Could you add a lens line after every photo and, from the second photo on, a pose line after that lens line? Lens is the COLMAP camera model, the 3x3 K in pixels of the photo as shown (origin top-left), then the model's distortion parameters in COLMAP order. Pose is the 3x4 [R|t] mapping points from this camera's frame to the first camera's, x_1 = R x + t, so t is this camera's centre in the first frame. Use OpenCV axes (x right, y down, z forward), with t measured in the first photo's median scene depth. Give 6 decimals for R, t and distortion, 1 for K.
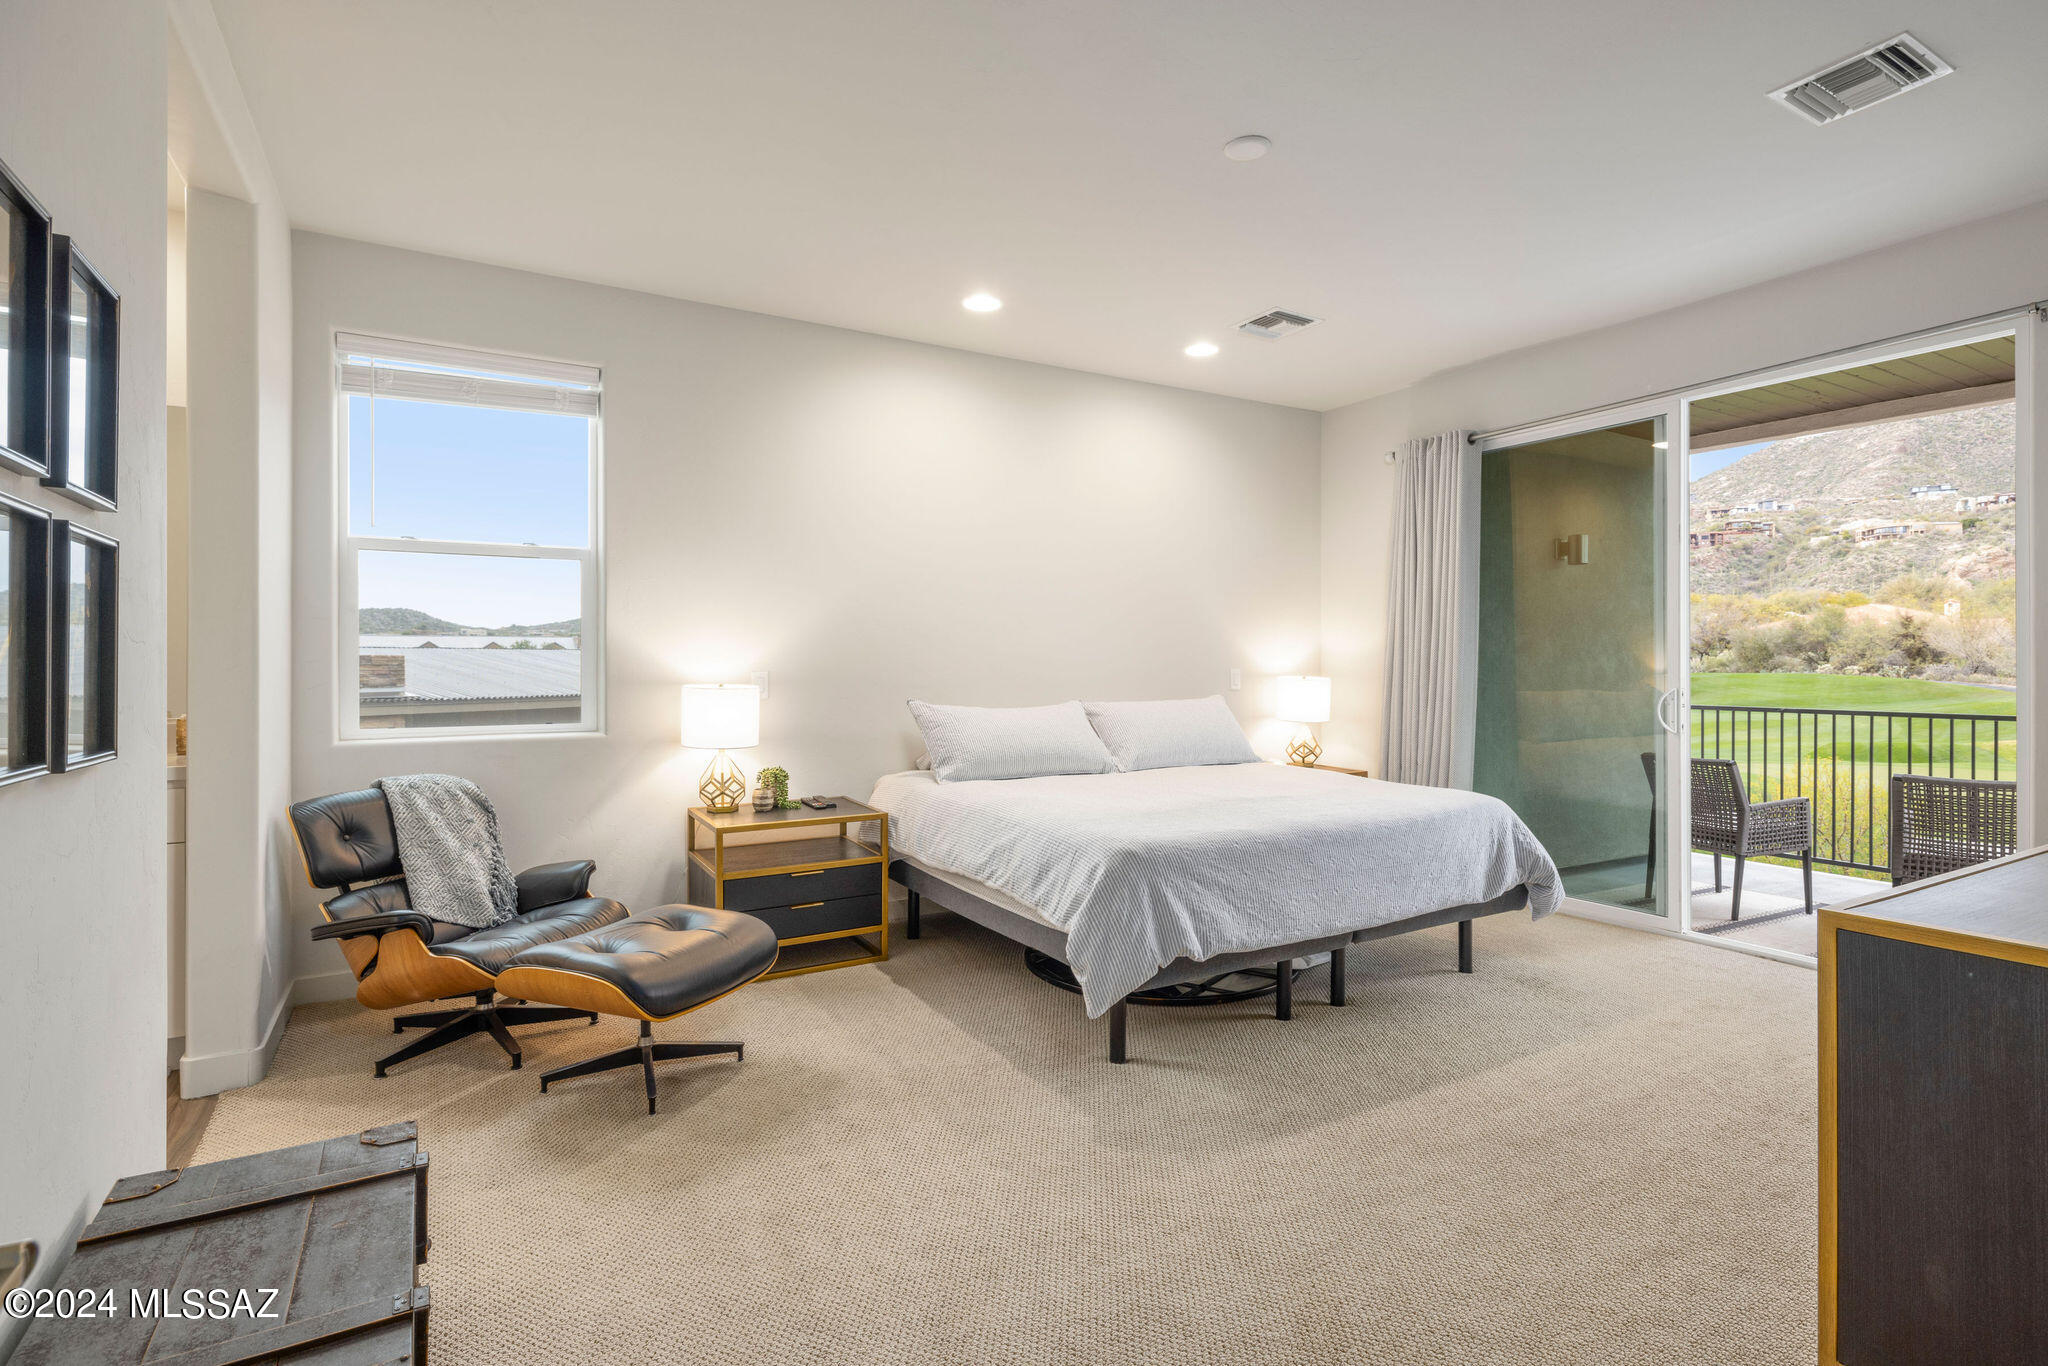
lens RADIAL K [[994.6, 0, 1024.6], [0, 994.6, 673.1], [0, 0, 1]] dist [-0.003602, -0.001015]
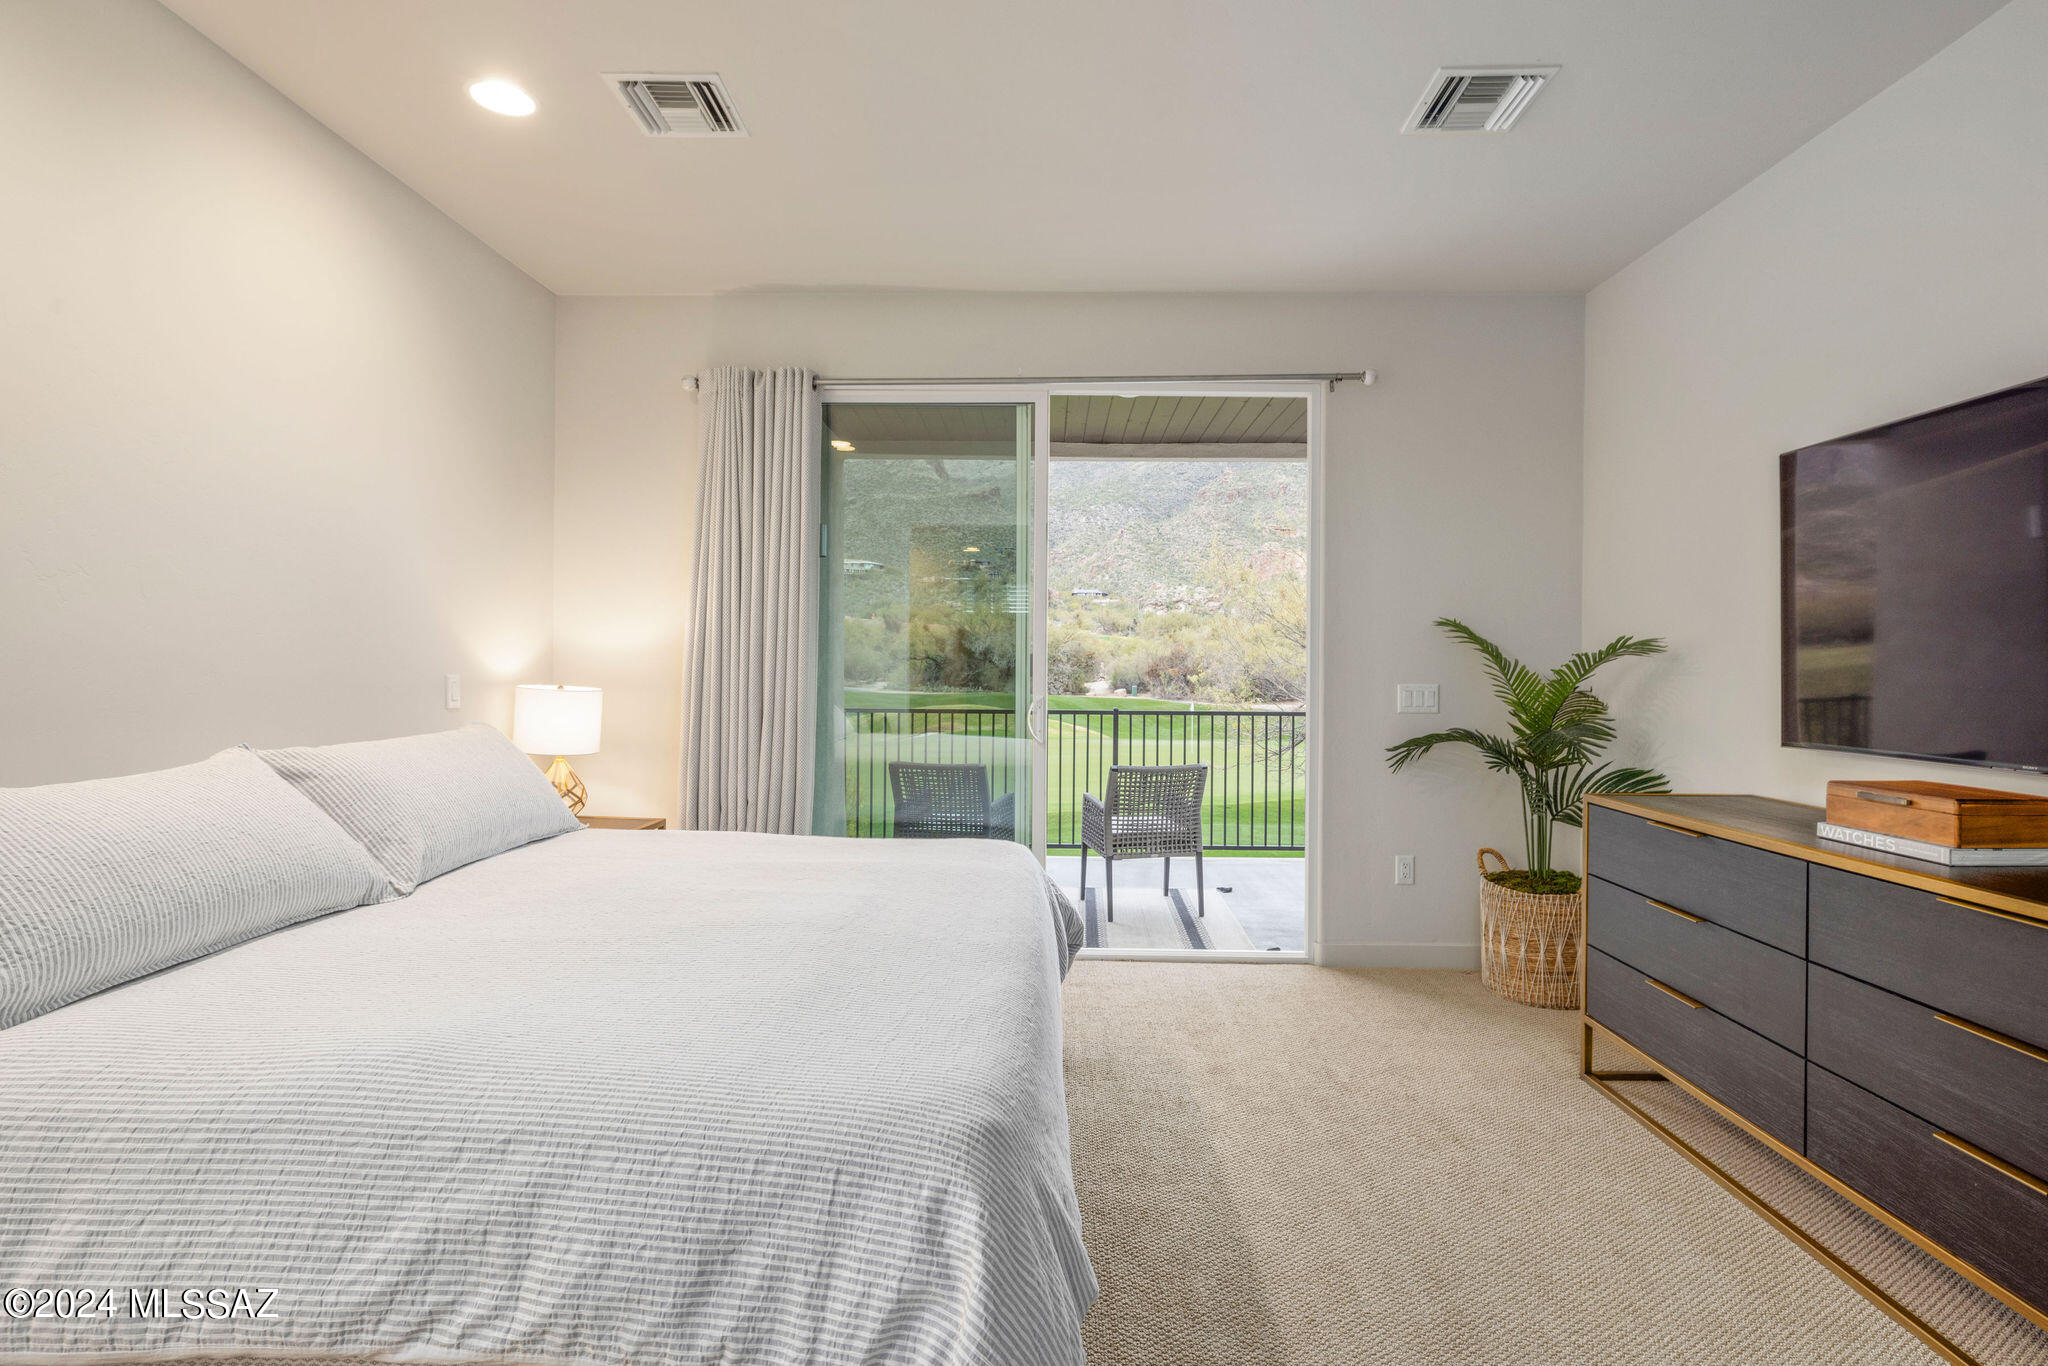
lens RADIAL K [[994.6, 0, 1030.6], [0, 994.6, 681.1], [0, 0, 1]] dist [-0.003602, -0.001015]
pose [[0.517676, -0.006760, 0.855550, -0.159899], [0.001816, 0.999975, 0.006802, -0.005402], [-0.855575, -0.001968, 0.517676, 0.518426]]
